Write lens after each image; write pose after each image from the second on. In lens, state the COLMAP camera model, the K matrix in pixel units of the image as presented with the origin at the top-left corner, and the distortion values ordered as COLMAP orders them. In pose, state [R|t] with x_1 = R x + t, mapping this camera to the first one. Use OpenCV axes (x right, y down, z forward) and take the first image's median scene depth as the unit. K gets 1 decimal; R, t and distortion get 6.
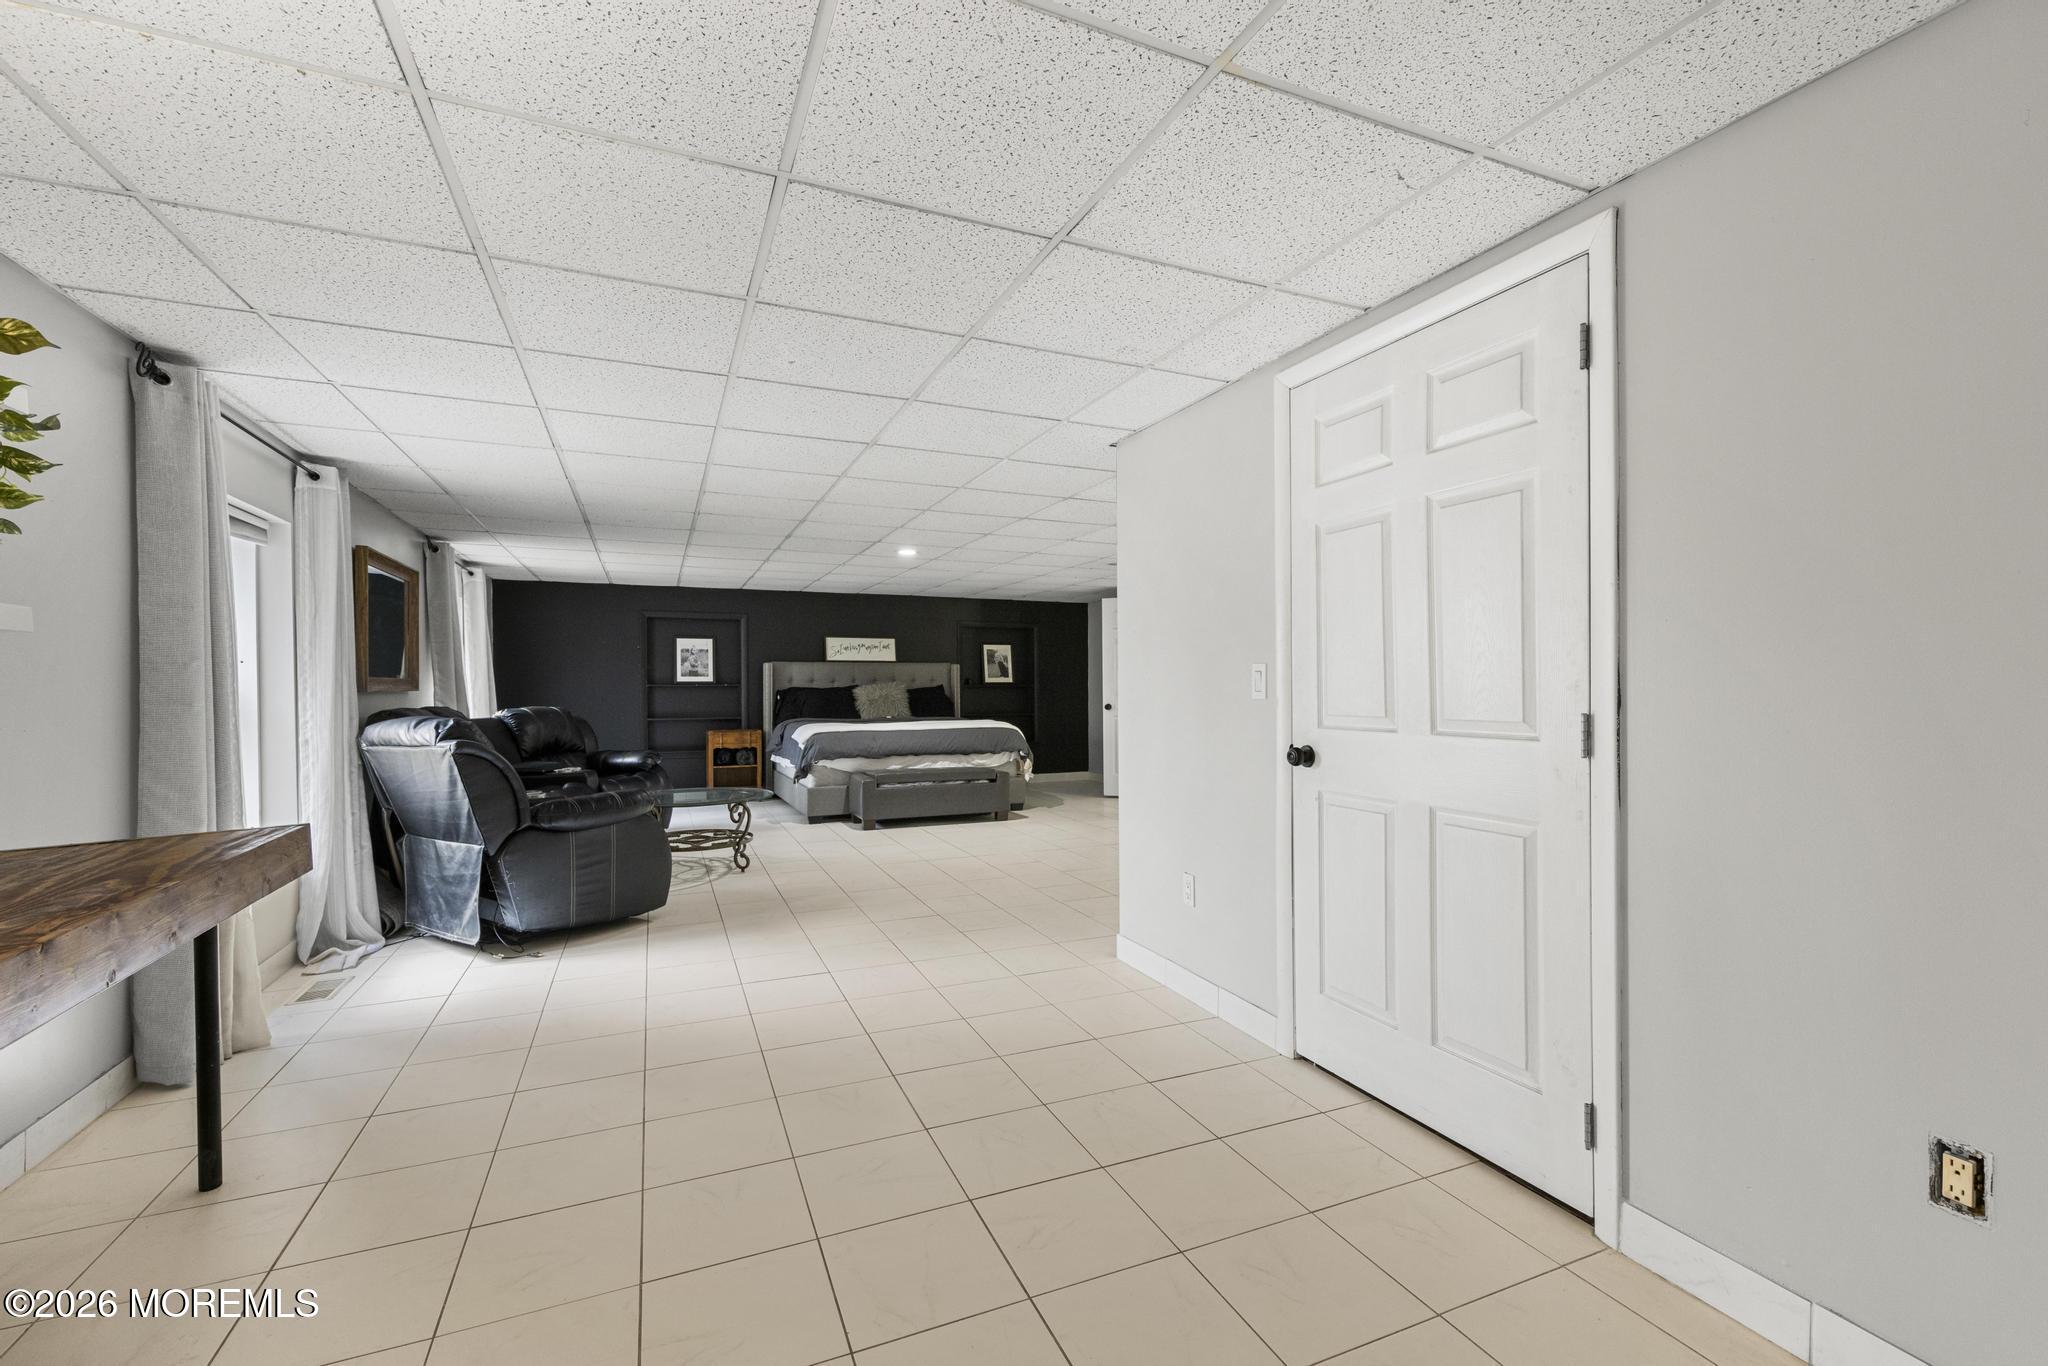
lens RADIAL K [[860.1, 0, 1028.2], [0, 860.1, 688.6], [0, 0, 1]] dist [-0.000233, 0.000001]
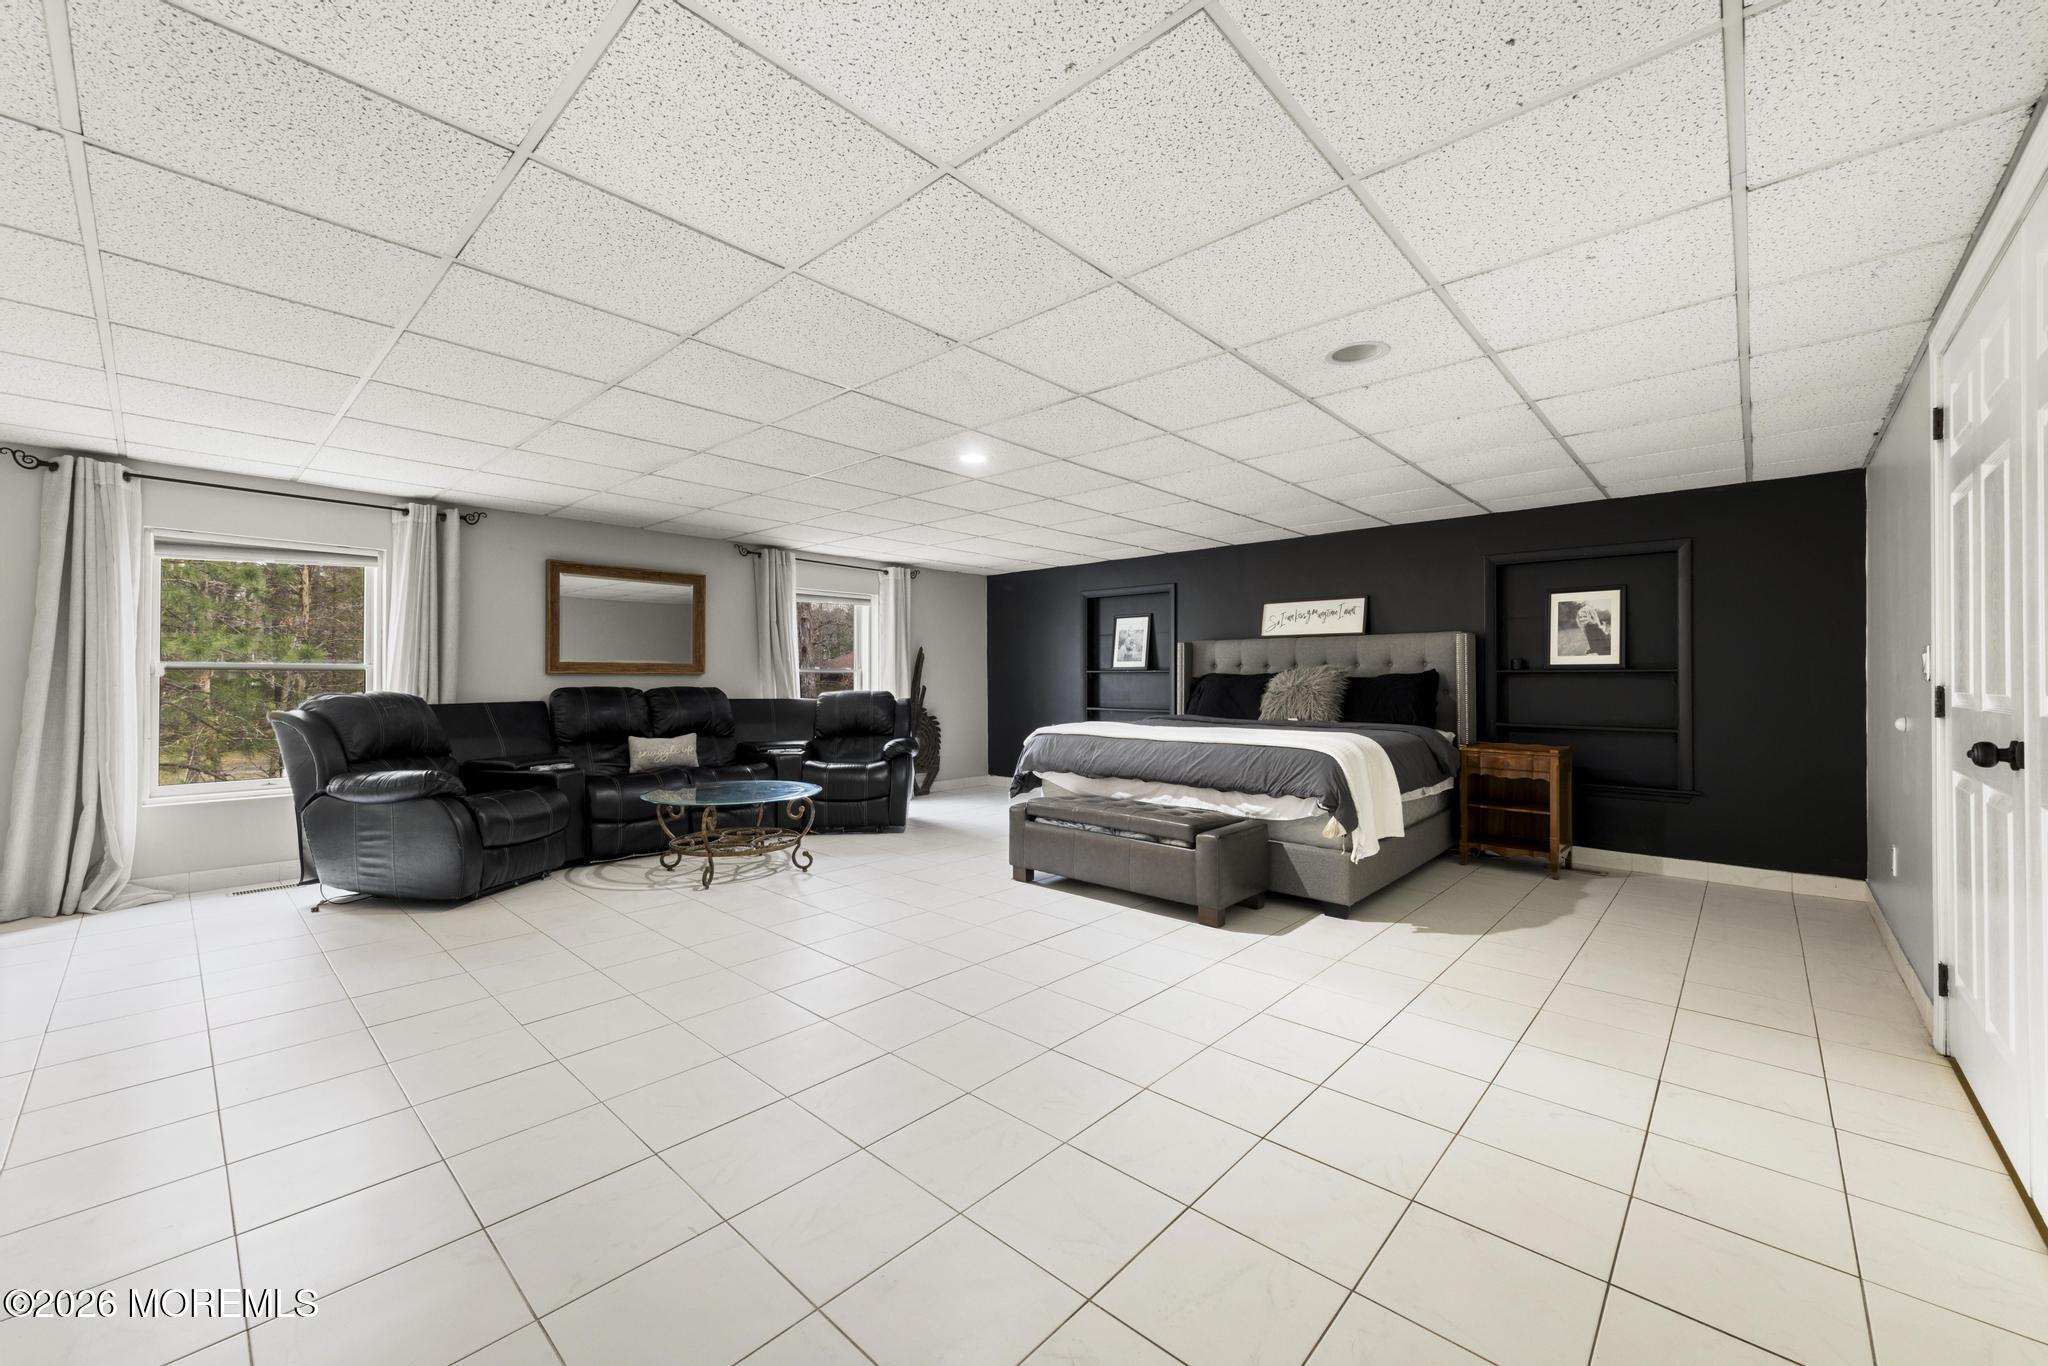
lens RADIAL K [[793.1, 0, 1030.7], [0, 793.1, 670.6], [0, 0, 1]] dist [0.012109, 0.000037]
pose [[0.412854, -0.004741, -0.910785, 0.283154], [-0.004530, 0.999963, -0.007258, 0.001585], [0.910786, 0.007122, 0.412818, 0.541218]]
